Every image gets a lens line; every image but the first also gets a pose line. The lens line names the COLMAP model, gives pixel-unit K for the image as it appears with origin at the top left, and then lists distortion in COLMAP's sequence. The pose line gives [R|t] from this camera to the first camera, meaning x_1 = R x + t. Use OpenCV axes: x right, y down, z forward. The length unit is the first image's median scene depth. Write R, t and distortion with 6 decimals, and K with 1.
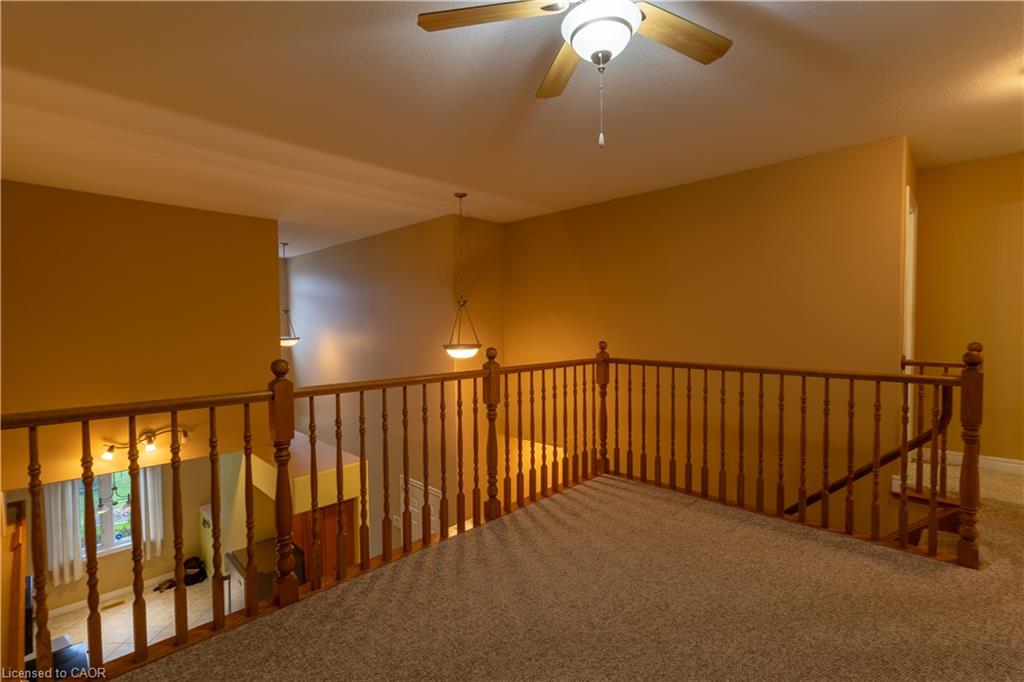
lens RADIAL K [[476.6, 0, 516.4], [0, 476.6, 325.0], [0, 0, 1]] dist [0.000066, -0.000075]
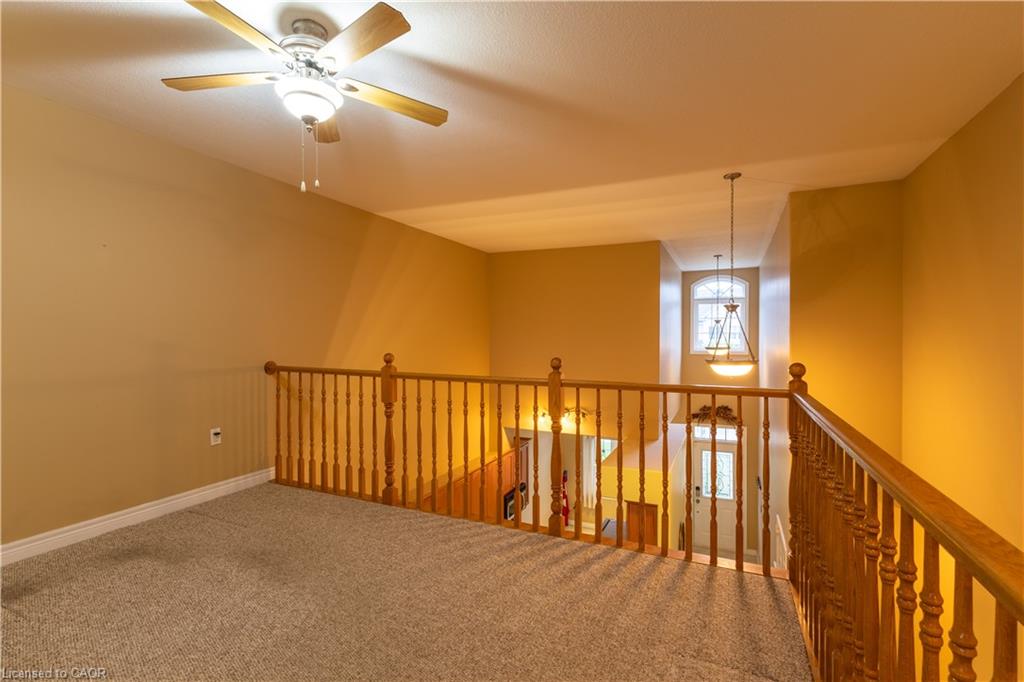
lens RADIAL K [[470.6, 0, 513.0], [0, 470.6, 341.5], [0, 0, 1]] dist [0.004419, 0.000239]
pose [[0.328163, 0.020257, -0.944404, 0.918115], [-0.002387, 0.999785, 0.020616, -0.012227], [0.944618, -0.004511, 0.328140, 0.670995]]
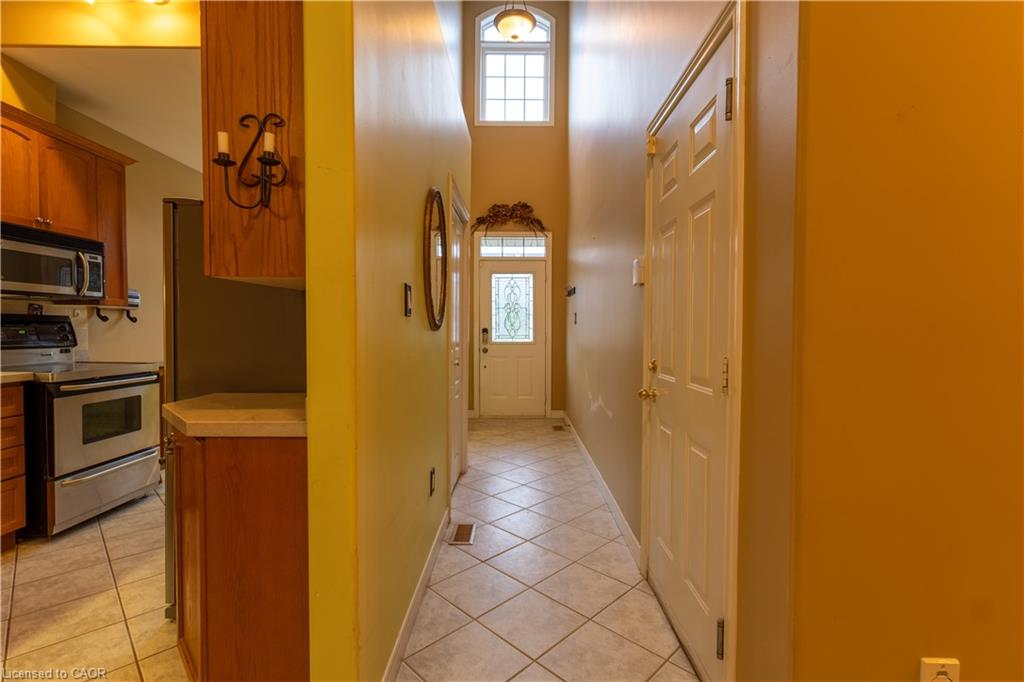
lens RADIAL K [[470.6, 0, 513.0], [0, 470.6, 341.5], [0, 0, 1]] dist [0.004419, 0.000239]
pose [[0.684503, 0.032907, -0.728267, -0.146299], [-0.013534, 0.999382, 0.032437, 1.143572], [0.728884, -0.012347, 0.684526, 1.639430]]
